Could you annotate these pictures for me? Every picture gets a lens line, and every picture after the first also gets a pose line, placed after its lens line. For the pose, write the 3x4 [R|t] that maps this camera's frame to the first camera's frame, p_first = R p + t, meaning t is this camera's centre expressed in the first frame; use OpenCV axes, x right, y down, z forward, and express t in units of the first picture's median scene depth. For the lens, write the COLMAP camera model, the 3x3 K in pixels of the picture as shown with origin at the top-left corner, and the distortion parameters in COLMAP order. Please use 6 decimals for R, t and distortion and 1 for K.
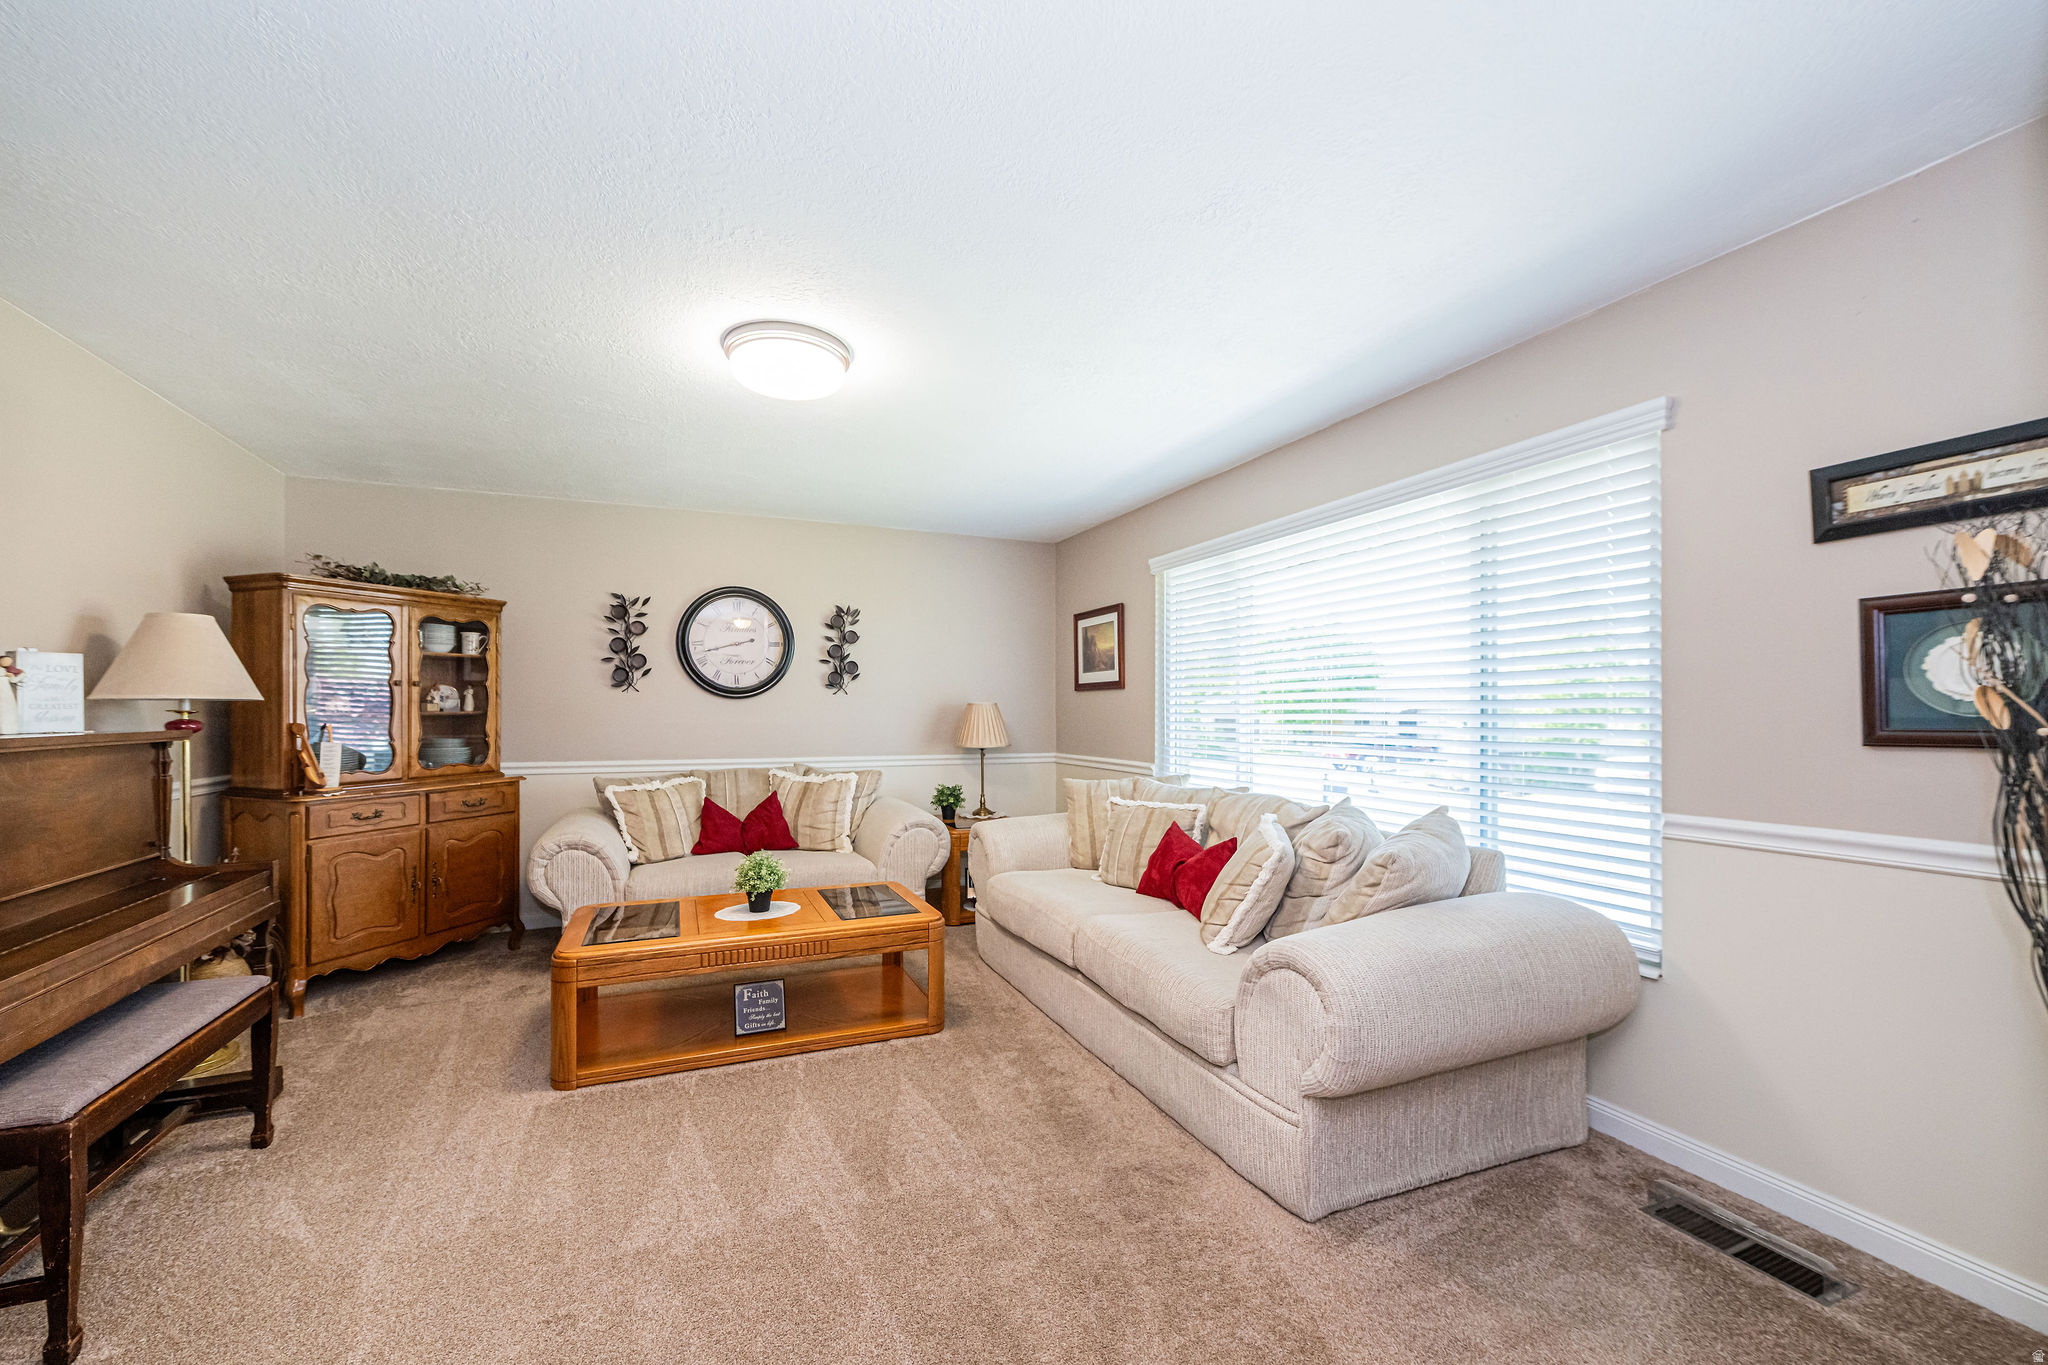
lens RADIAL K [[813.1, 0, 1018.8], [0, 813.1, 695.8], [0, 0, 1]] dist [0.001229, -0.001104]
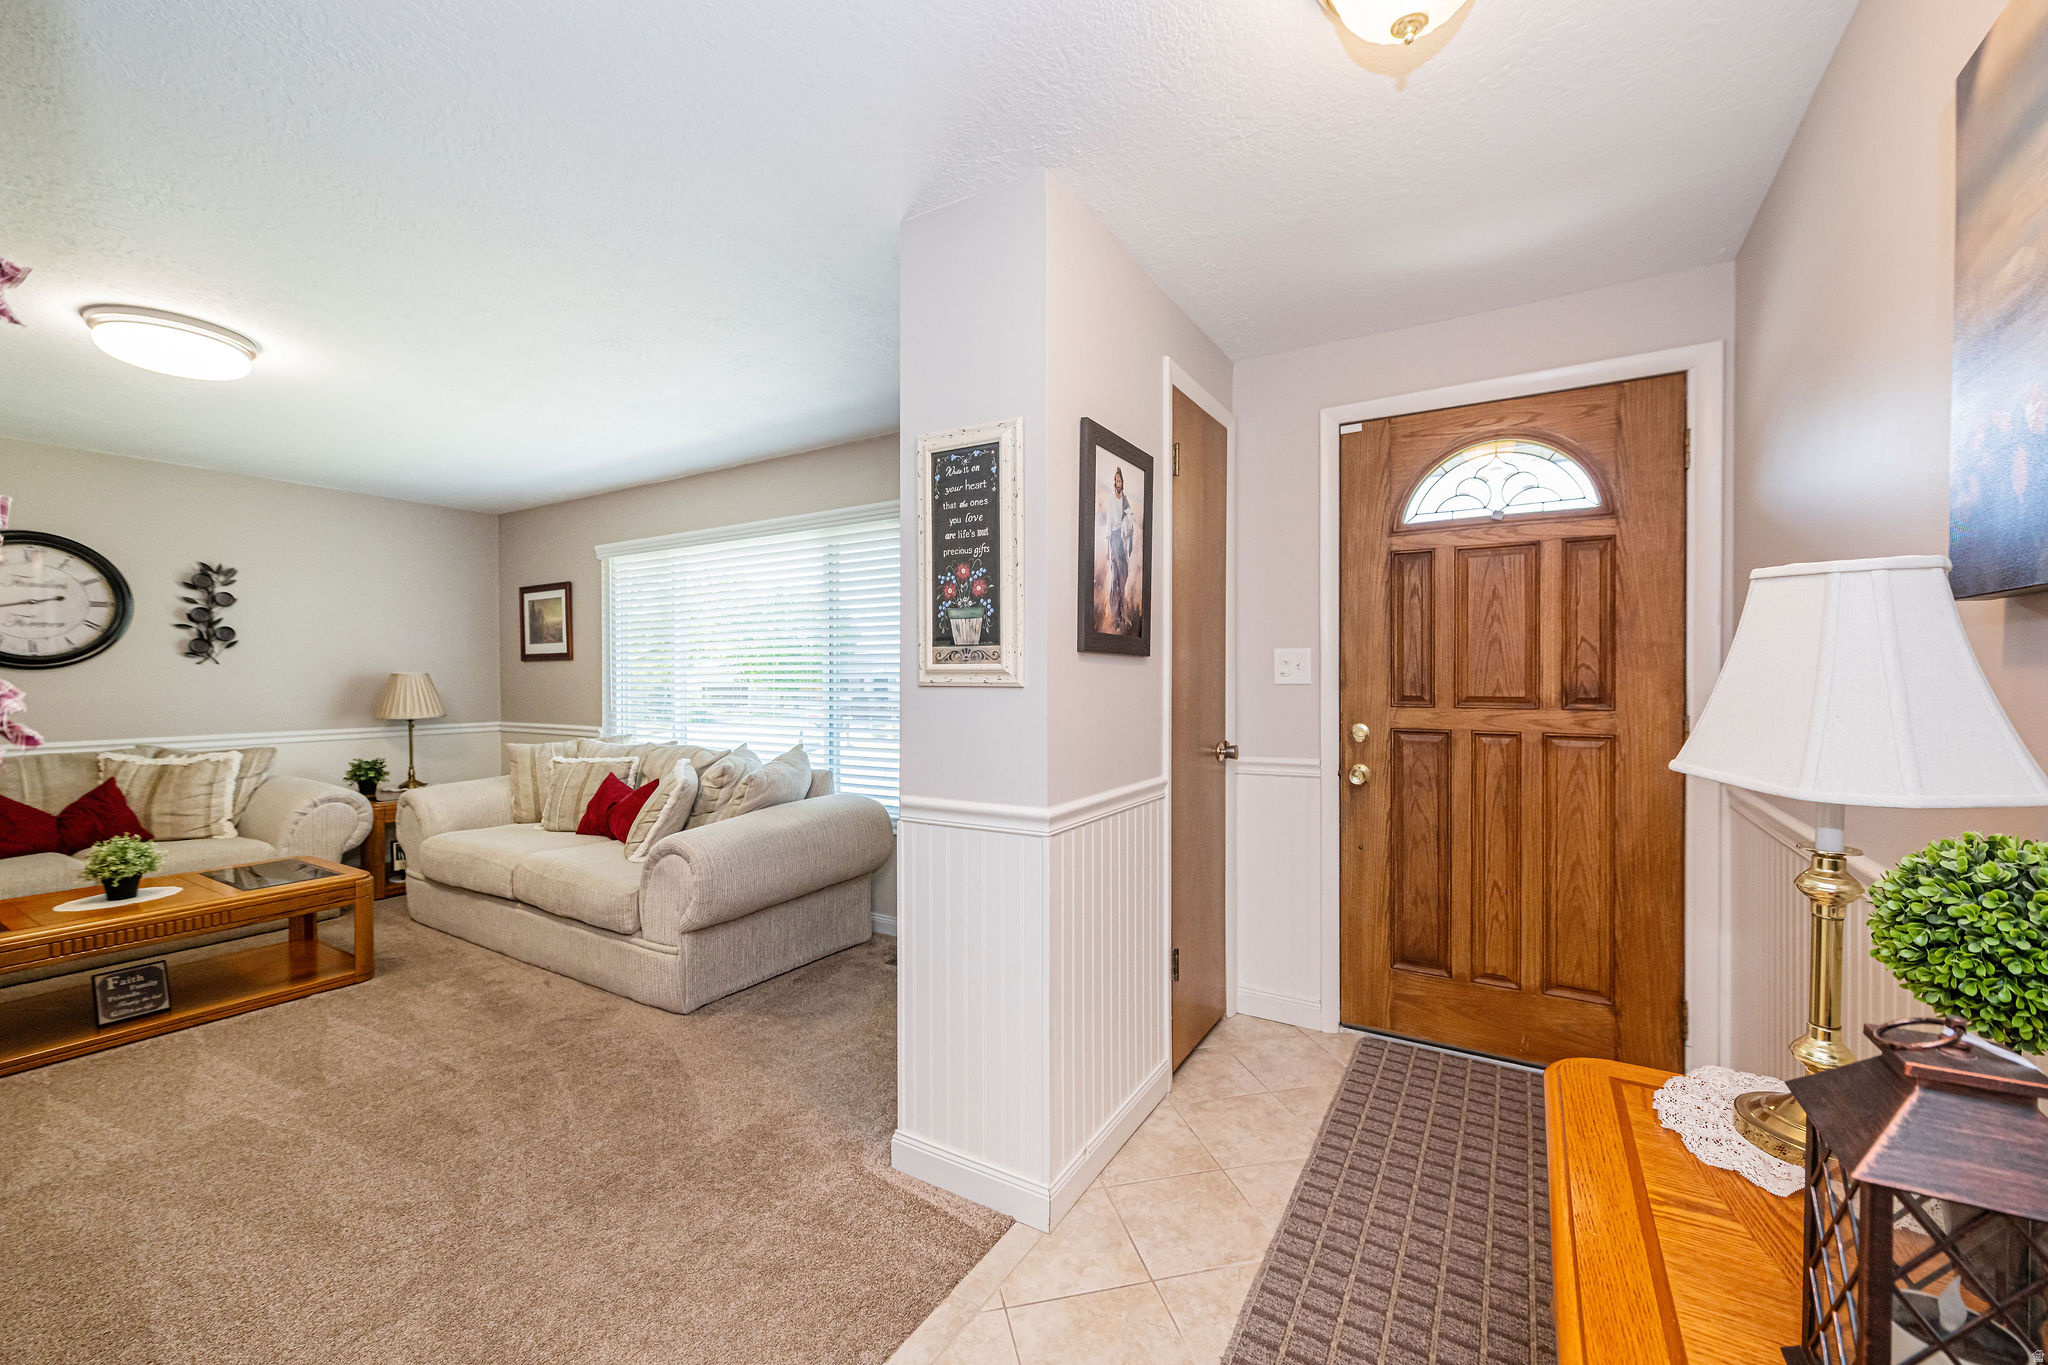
lens RADIAL K [[813.1, 0, 1019.5], [0, 813.1, 677.9], [0, 0, 1]] dist [0.001229, -0.001104]
pose [[0.822477, -0.007796, 0.568745, 0.002882], [-0.005176, 0.999762, 0.021190, -0.016881], [-0.568775, -0.020372, 0.822241, -0.372509]]
